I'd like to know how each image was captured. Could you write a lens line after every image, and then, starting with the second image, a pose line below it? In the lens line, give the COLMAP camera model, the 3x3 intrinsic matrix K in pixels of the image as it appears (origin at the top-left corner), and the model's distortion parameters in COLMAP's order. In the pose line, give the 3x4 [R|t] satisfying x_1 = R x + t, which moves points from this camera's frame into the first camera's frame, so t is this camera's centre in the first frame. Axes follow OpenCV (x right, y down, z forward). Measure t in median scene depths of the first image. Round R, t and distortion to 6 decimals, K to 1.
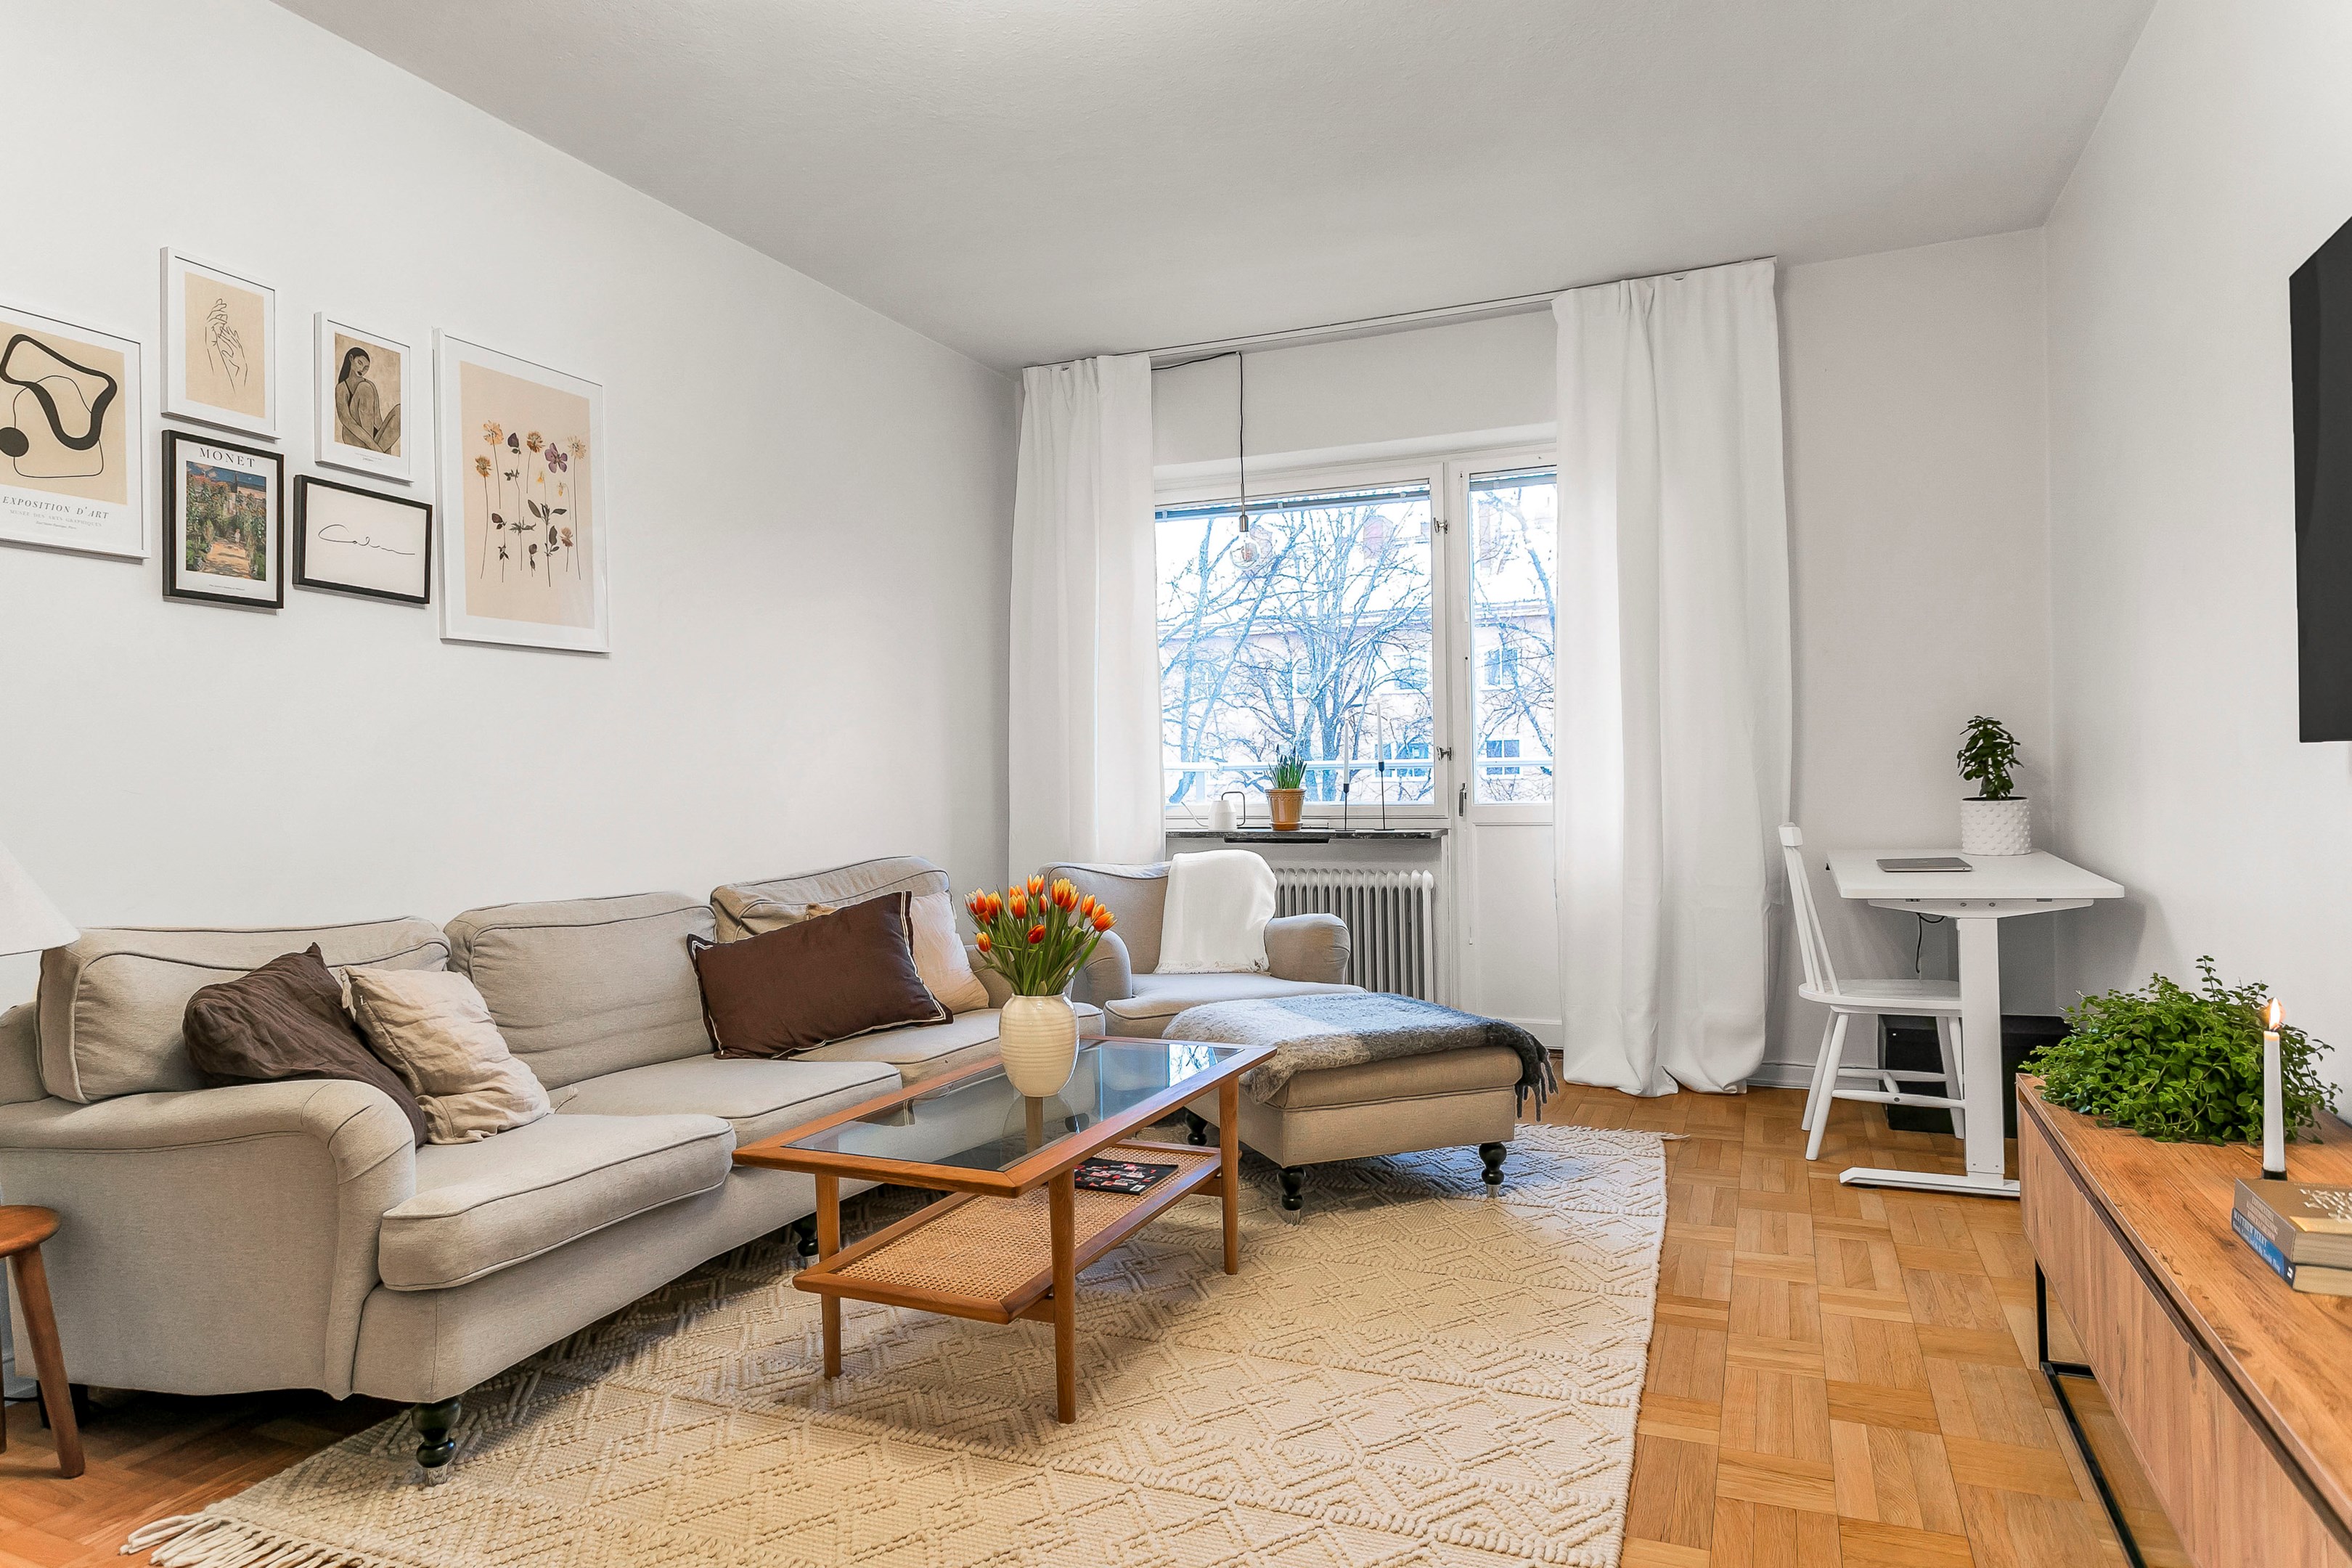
lens RADIAL K [[1449.8, 0, 1108.0], [0, 1449.8, 768.6], [0, 0, 1]] dist [0.028517, -0.000836]
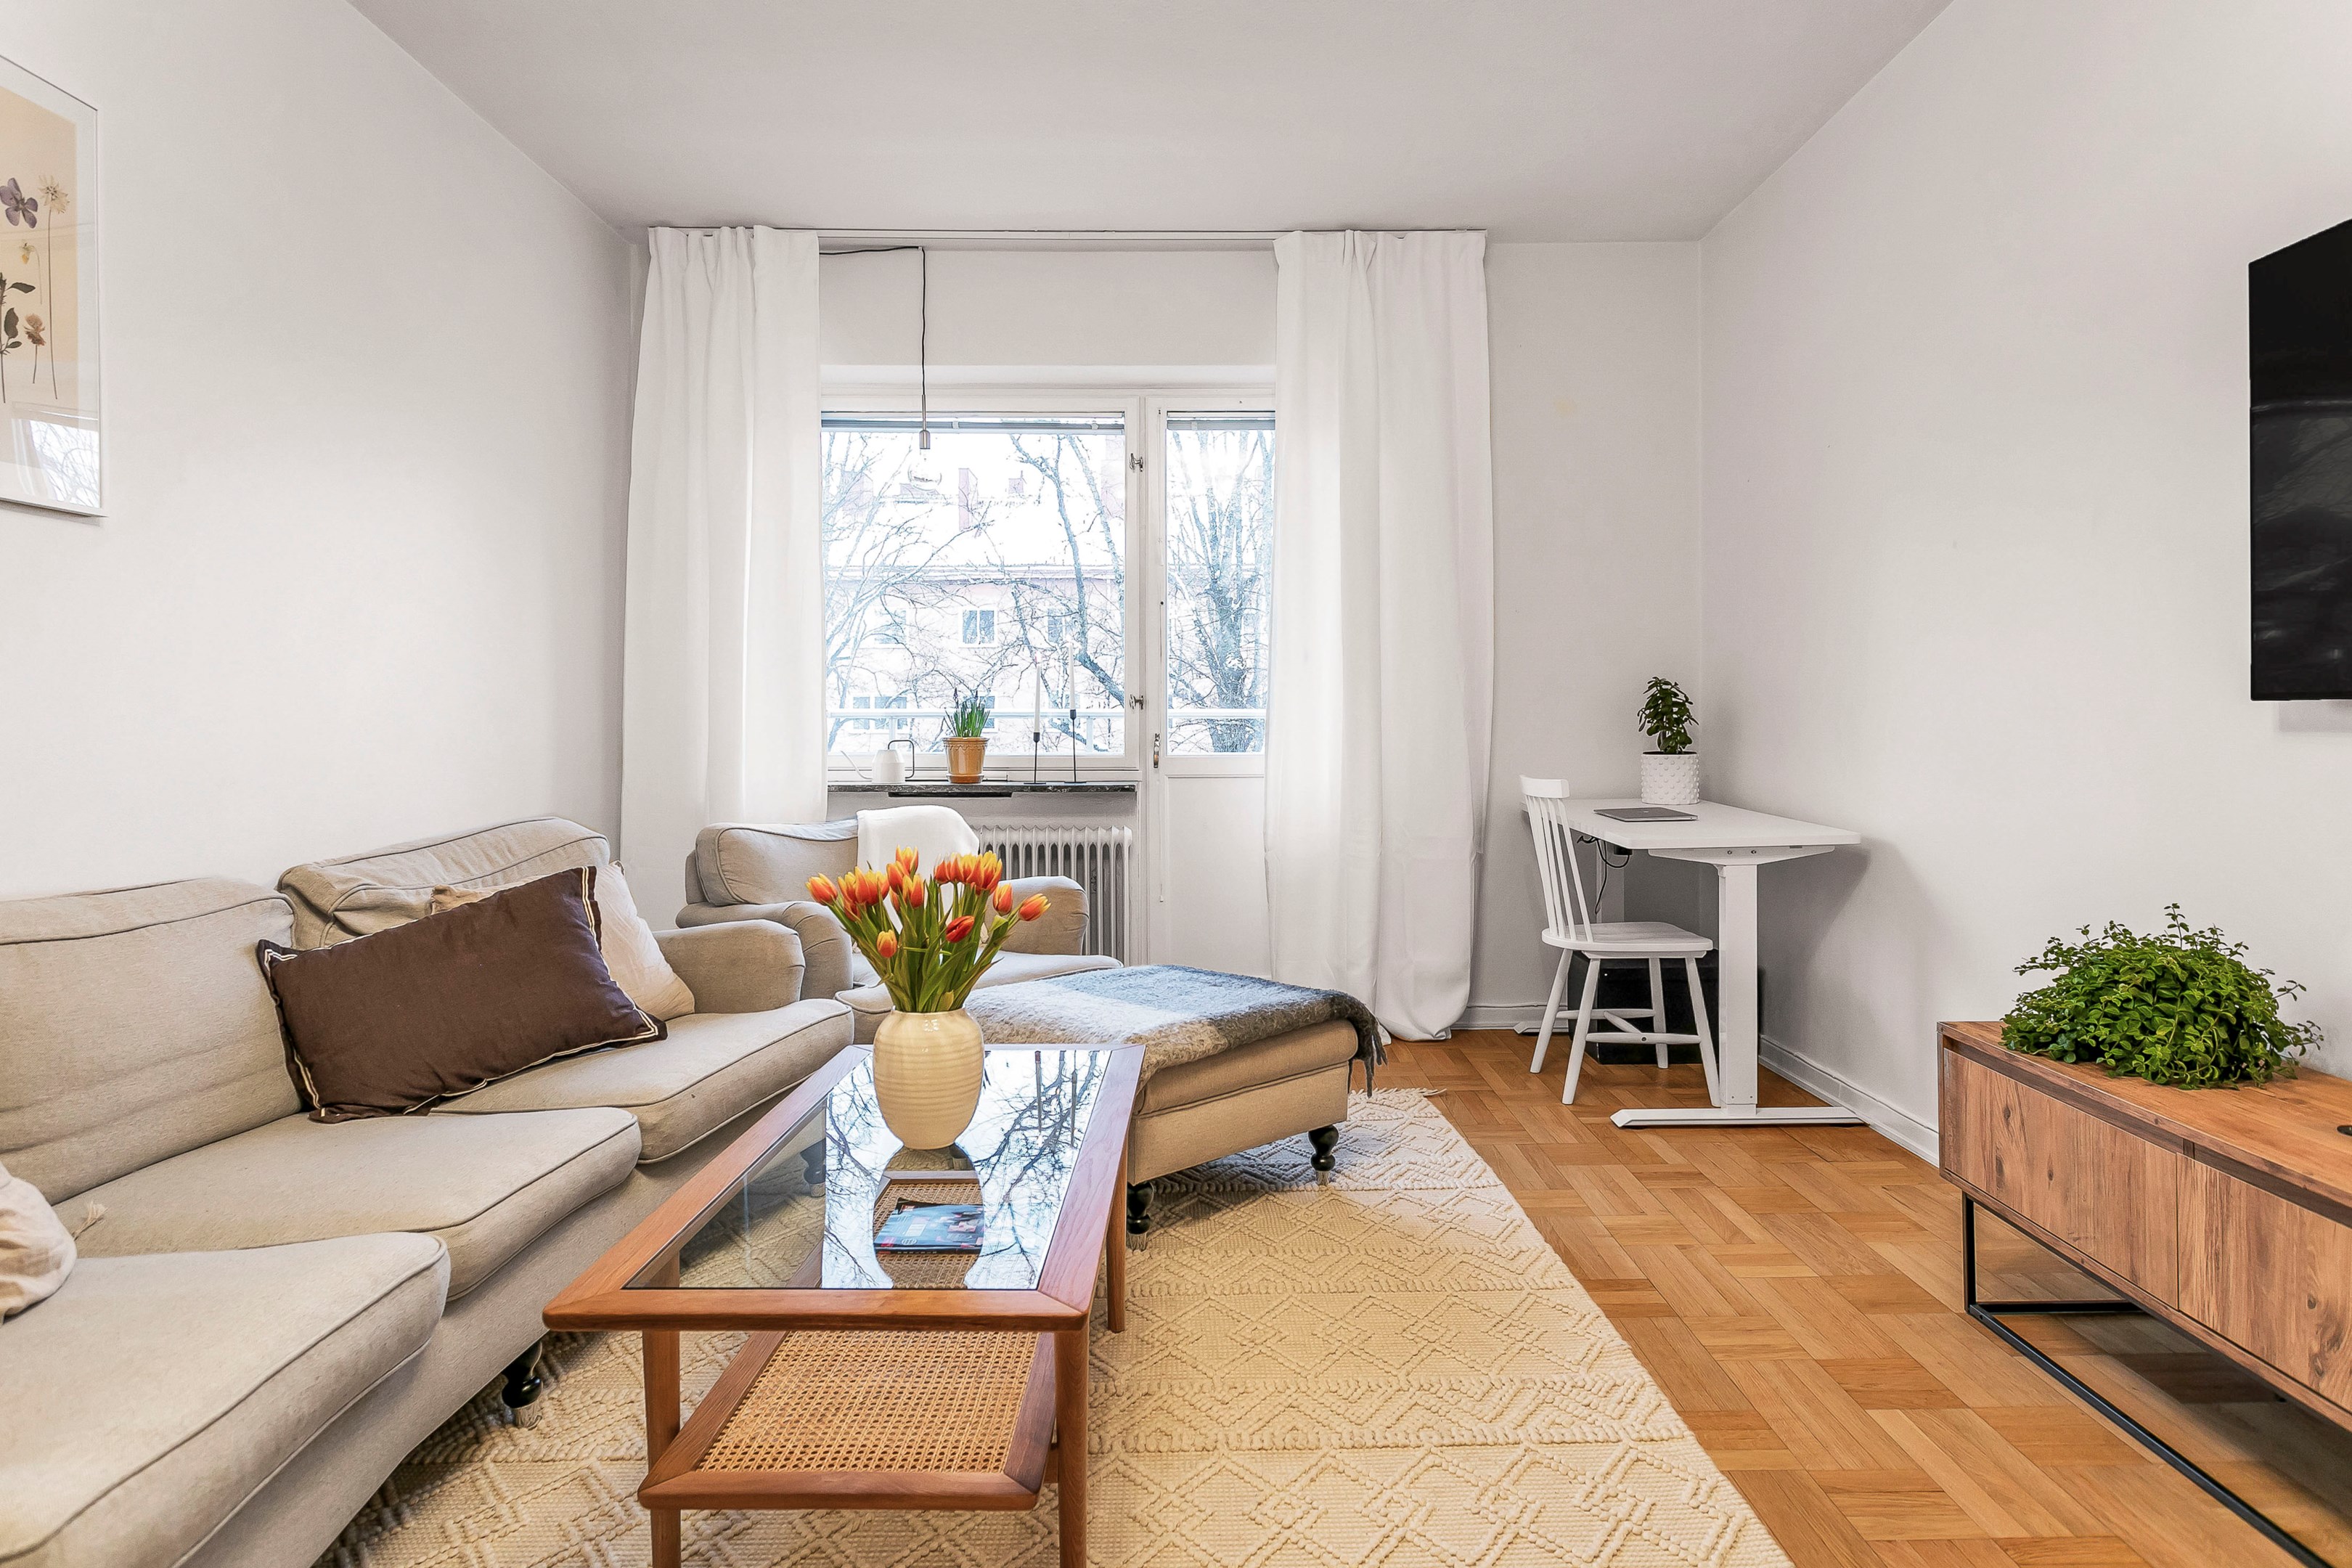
lens RADIAL K [[1381.1, 0, 1186.6], [0, 1381.1, 724.5], [0, 0, 1]] dist [0.009057, -0.001302]
pose [[0.904041, 0.016032, 0.427144, -0.170036], [-0.016669, 0.999859, -0.002249, 0.007841], [-0.427120, -0.005087, 0.904181, 0.227002]]
